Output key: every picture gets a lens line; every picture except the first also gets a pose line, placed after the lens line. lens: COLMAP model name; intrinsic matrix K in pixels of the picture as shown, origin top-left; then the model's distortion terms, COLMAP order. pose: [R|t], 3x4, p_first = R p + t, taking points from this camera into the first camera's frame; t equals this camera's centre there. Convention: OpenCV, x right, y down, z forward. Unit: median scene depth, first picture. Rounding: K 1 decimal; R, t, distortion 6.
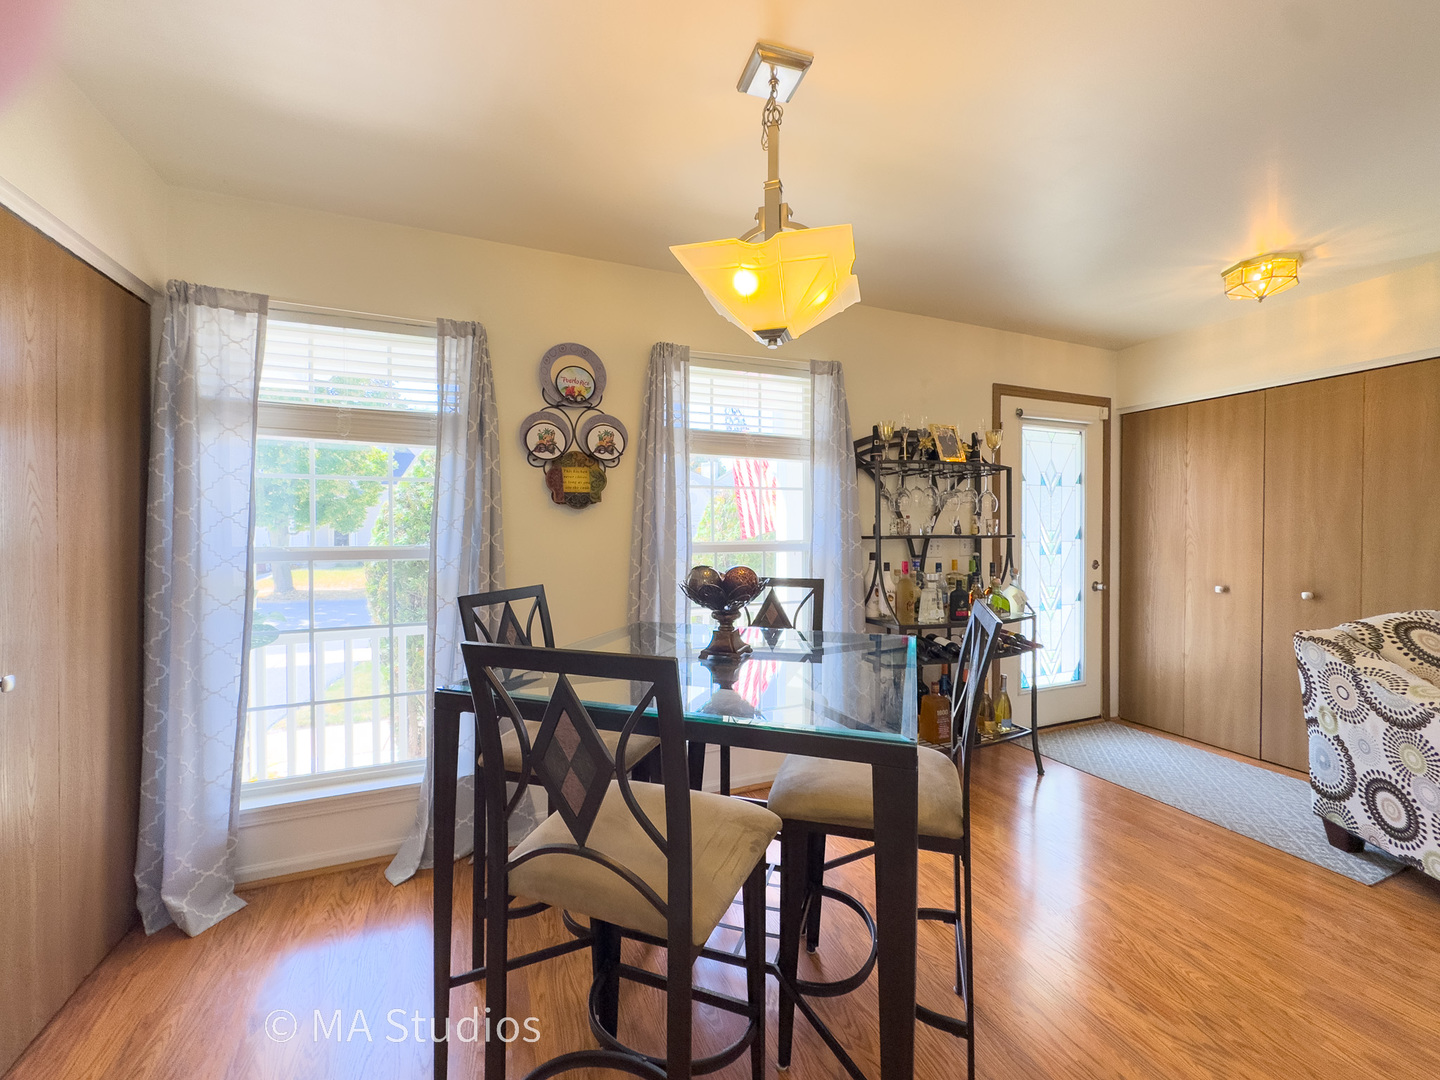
lens RADIAL K [[579.4, 0, 719.6], [0, 579.4, 540.6], [0, 0, 1]] dist [-0.012659, -0.000654]
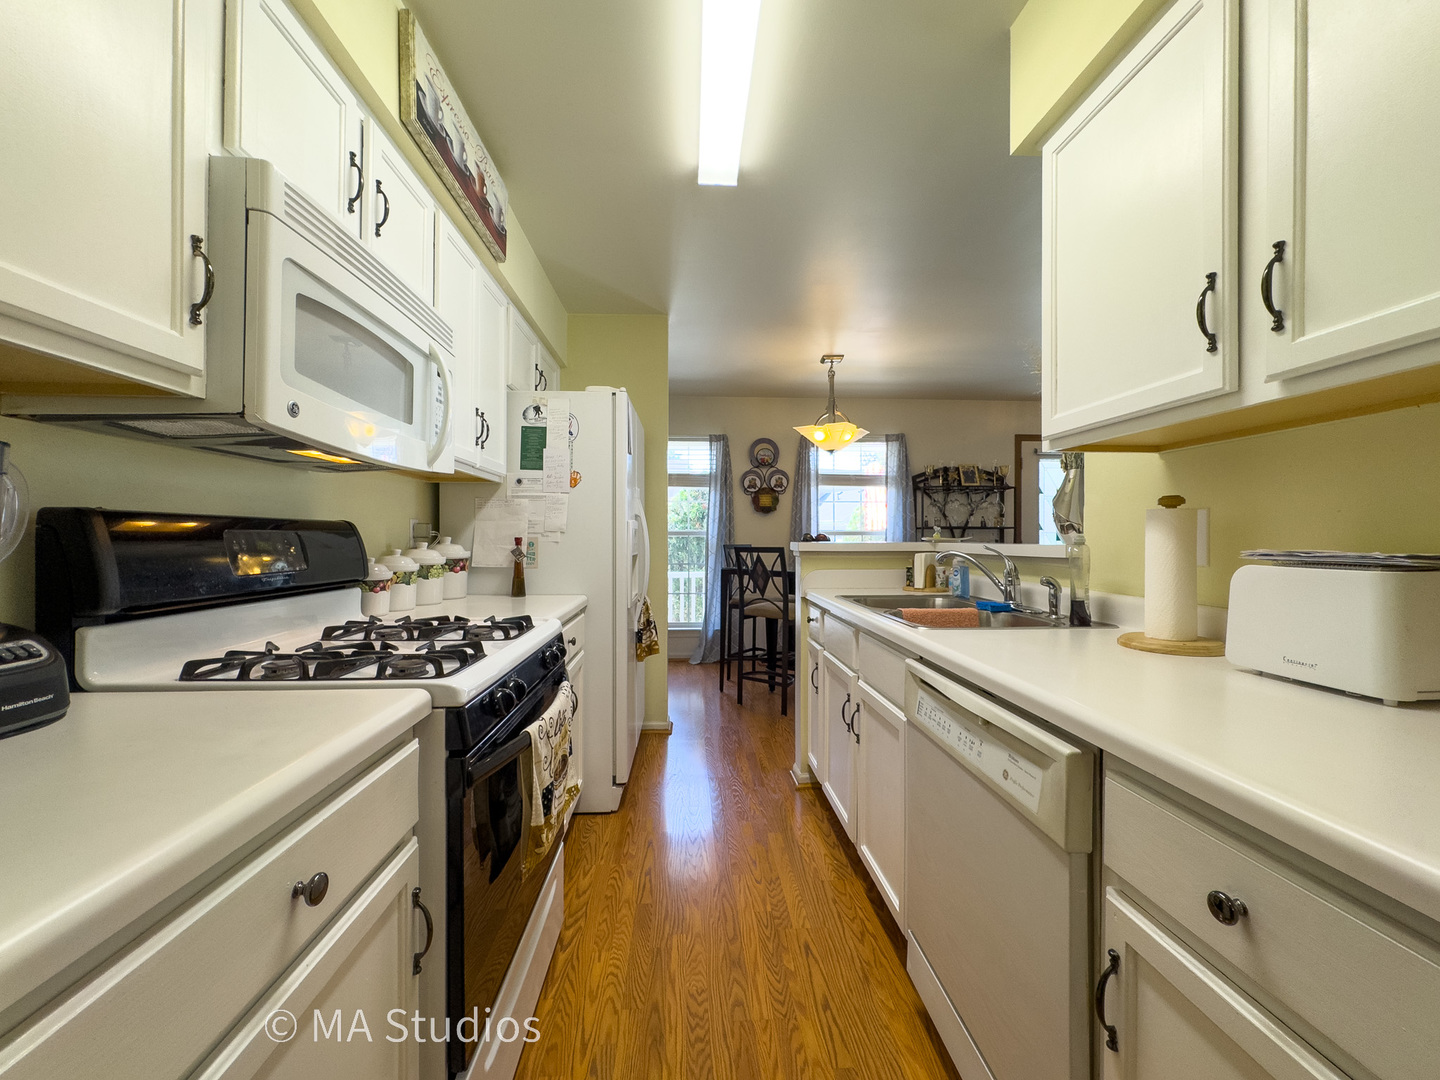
lens RADIAL K [[579.4, 0, 704.2], [0, 579.4, 543.3], [0, 0, 1]] dist [-0.012659, -0.000654]
pose [[0.935642, 0.005389, -0.352910, 0.298720], [-0.009015, 0.999922, -0.008630, 0.075552], [0.352836, 0.011256, 0.935617, -1.089243]]
